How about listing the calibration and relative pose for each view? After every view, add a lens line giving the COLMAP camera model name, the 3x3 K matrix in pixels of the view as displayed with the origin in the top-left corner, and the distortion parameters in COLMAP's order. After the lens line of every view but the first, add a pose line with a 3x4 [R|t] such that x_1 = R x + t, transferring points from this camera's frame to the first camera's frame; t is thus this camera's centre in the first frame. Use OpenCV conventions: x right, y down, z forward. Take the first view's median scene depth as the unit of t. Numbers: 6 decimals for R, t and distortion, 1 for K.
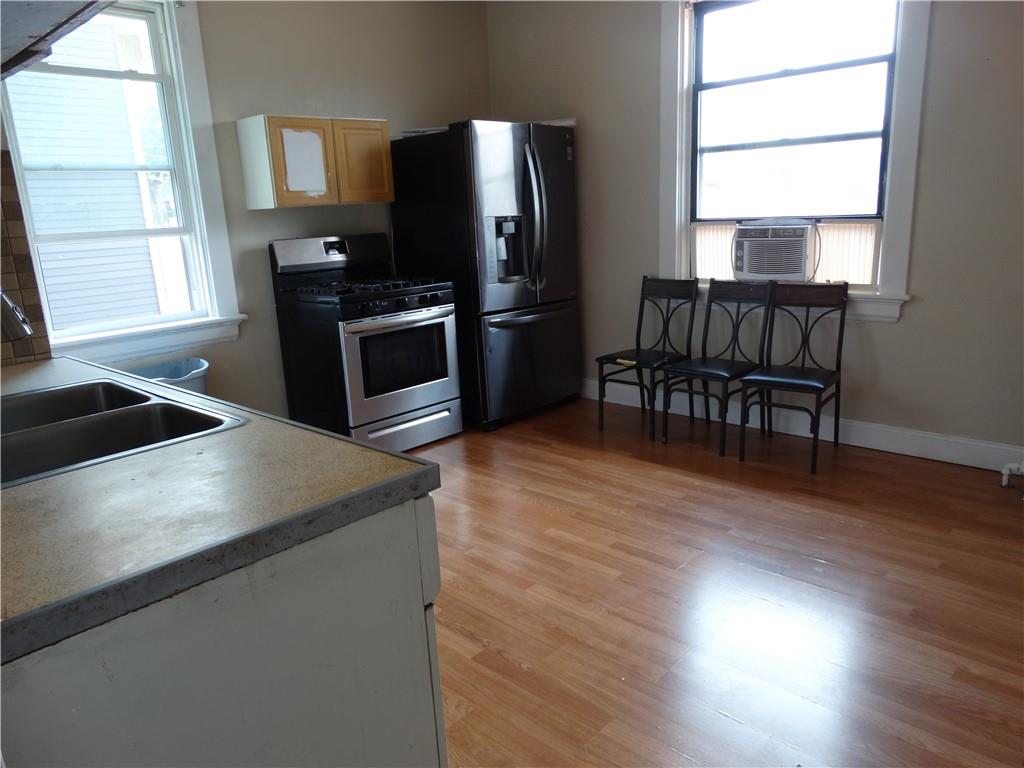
lens RADIAL K [[727.6, 0, 524.3], [0, 727.6, 383.4], [0, 0, 1]] dist [0.025952, -0.000567]
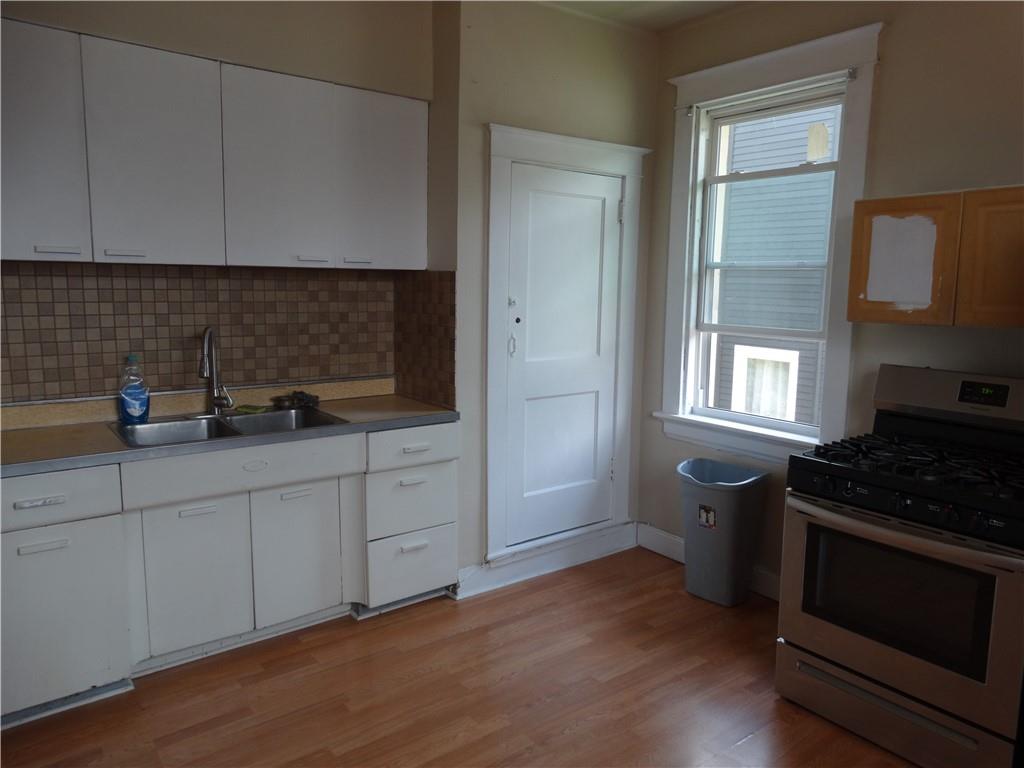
lens RADIAL K [[727.6, 0, 524.3], [0, 727.6, 383.4], [0, 0, 1]] dist [0.025952, -0.000567]
pose [[-0.146575, 0.186381, -0.971482, 0.426225], [-0.244591, 0.944766, 0.218159, -0.258537], [0.958484, 0.269592, -0.092892, 0.760601]]
